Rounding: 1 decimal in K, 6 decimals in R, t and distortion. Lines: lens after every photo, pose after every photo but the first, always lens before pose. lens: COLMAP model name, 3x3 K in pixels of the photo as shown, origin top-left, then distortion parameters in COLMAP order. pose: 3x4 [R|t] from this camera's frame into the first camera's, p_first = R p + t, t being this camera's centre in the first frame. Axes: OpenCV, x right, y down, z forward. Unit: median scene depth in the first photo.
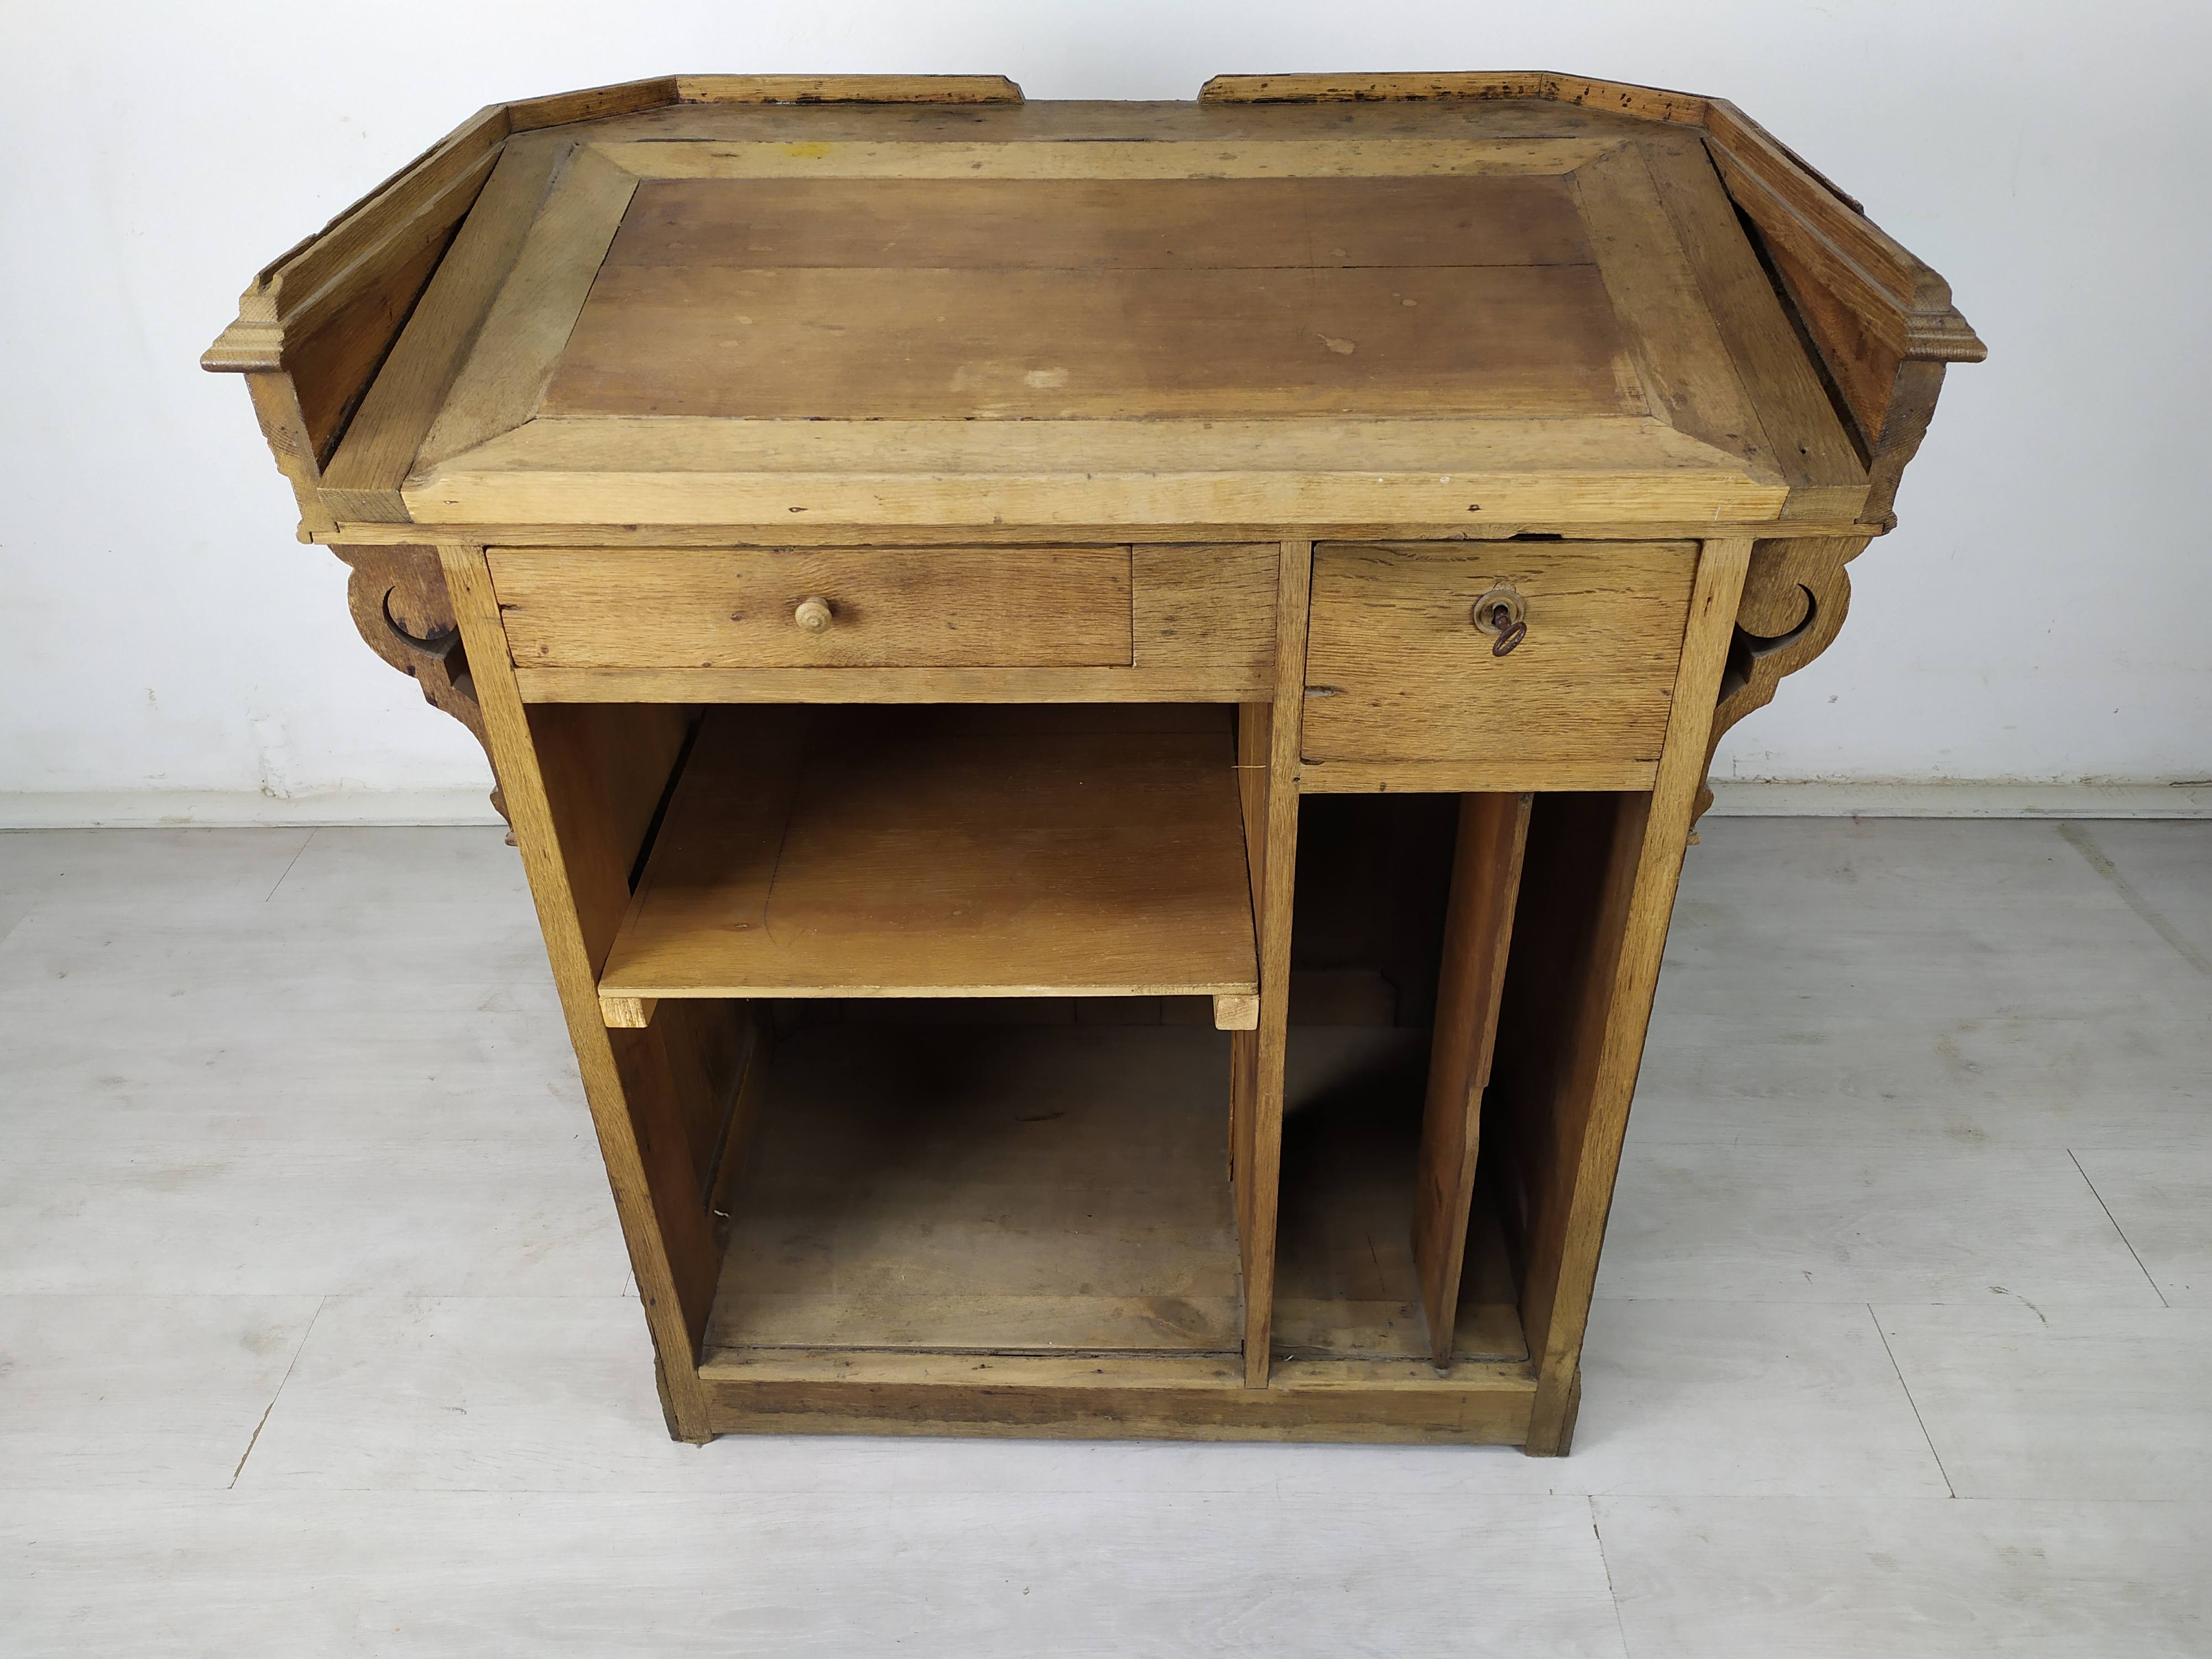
lens RADIAL K [[1617.4, 0, 1146.1], [0, 1617.4, 825.3], [0, 0, 1]] dist [0.021428, -0.007144]
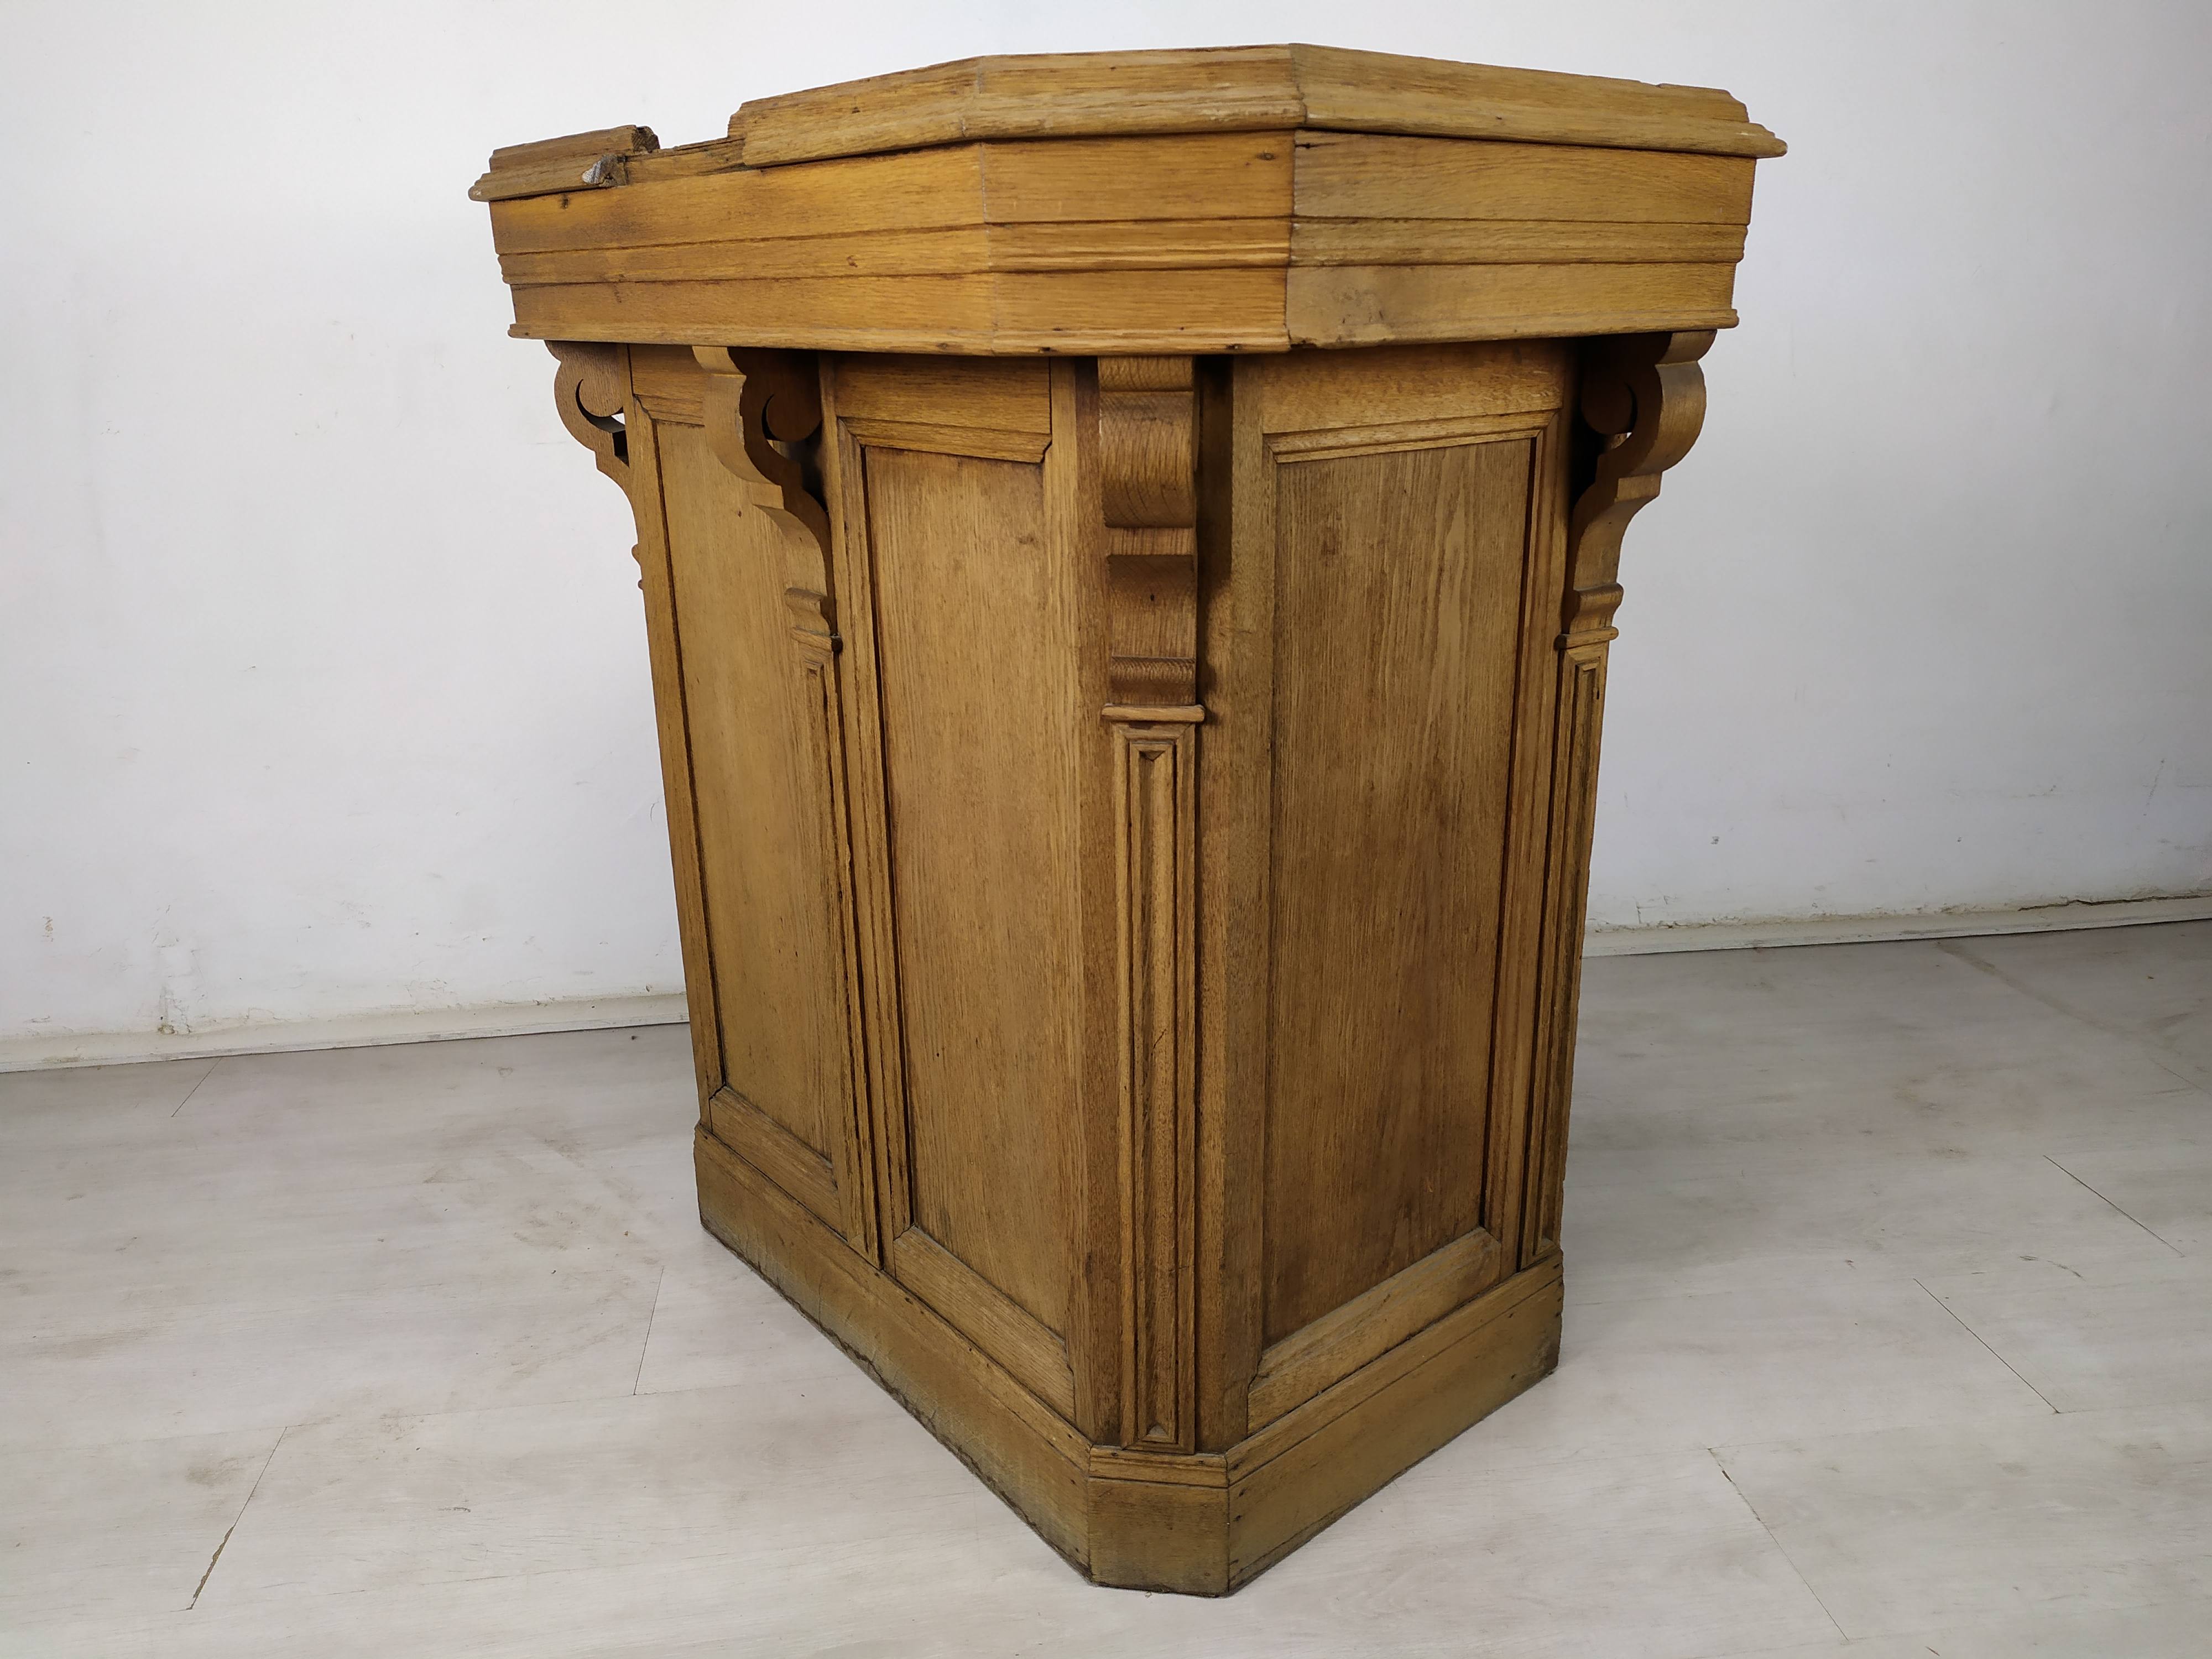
lens RADIAL K [[1617.4, 0, 1130.0], [0, 1617.4, 866.3], [0, 0, 1]] dist [0.021428, -0.007144]
pose [[0.989315, -0.062138, 0.131892, -0.140053], [0.097483, 0.954605, -0.281473, 0.269875], [-0.108415, 0.291323, 0.950462, 0.027081]]
